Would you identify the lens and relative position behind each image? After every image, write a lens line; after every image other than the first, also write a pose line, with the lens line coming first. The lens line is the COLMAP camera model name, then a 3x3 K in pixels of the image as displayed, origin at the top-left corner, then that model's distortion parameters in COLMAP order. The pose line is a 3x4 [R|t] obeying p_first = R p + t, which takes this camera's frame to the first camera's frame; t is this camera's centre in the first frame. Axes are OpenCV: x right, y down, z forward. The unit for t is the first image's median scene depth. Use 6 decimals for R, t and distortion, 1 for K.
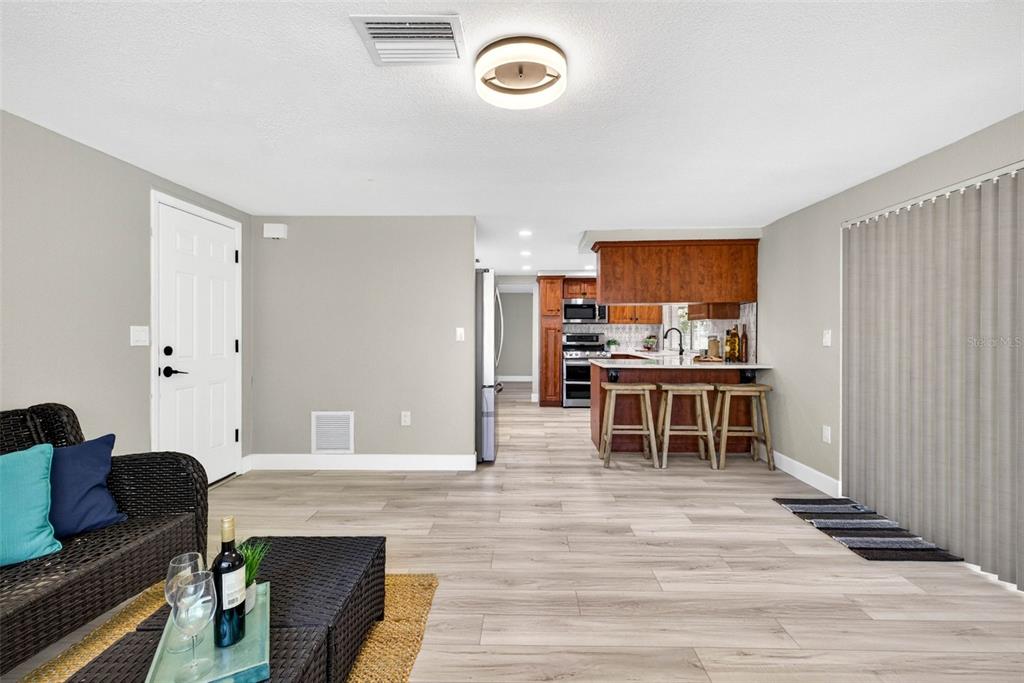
lens RADIAL K [[469.2, 0, 512.0], [0, 469.2, 341.5], [0, 0, 1]] dist [-0.000521, -0.000071]
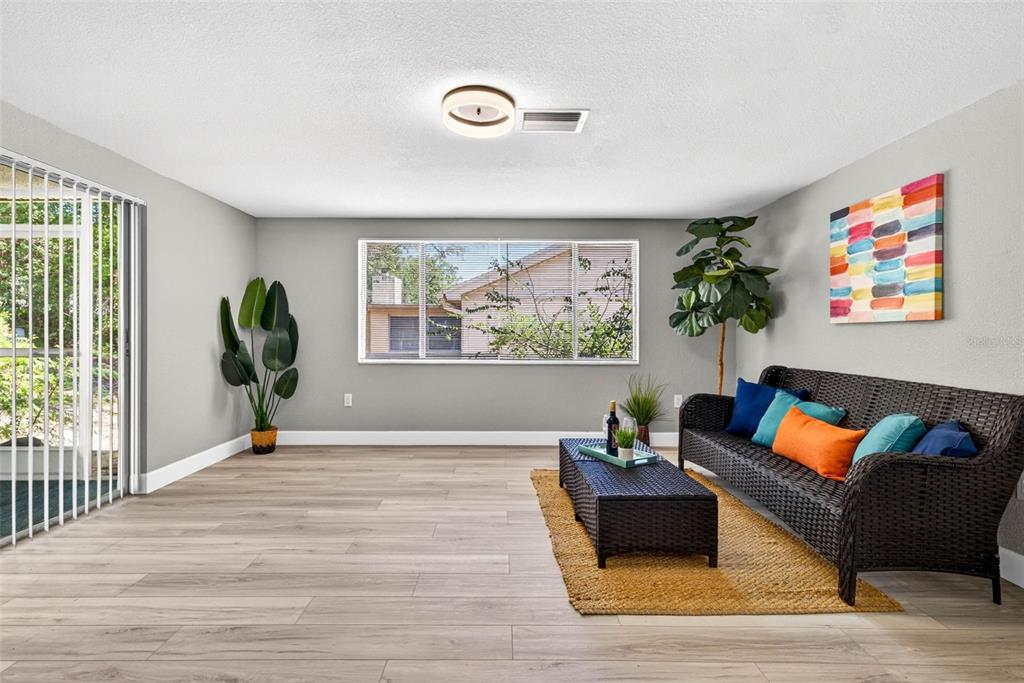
lens RADIAL K [[457.3, 0, 503.0], [0, 457.3, 332.0], [0, 0, 1]] dist [-0.001332, -0.000282]
pose [[-0.999842, -0.004056, -0.017317, -0.018282], [-0.004328, 0.999868, 0.015678, 0.007378], [0.017251, 0.015750, -0.999727, 1.364644]]
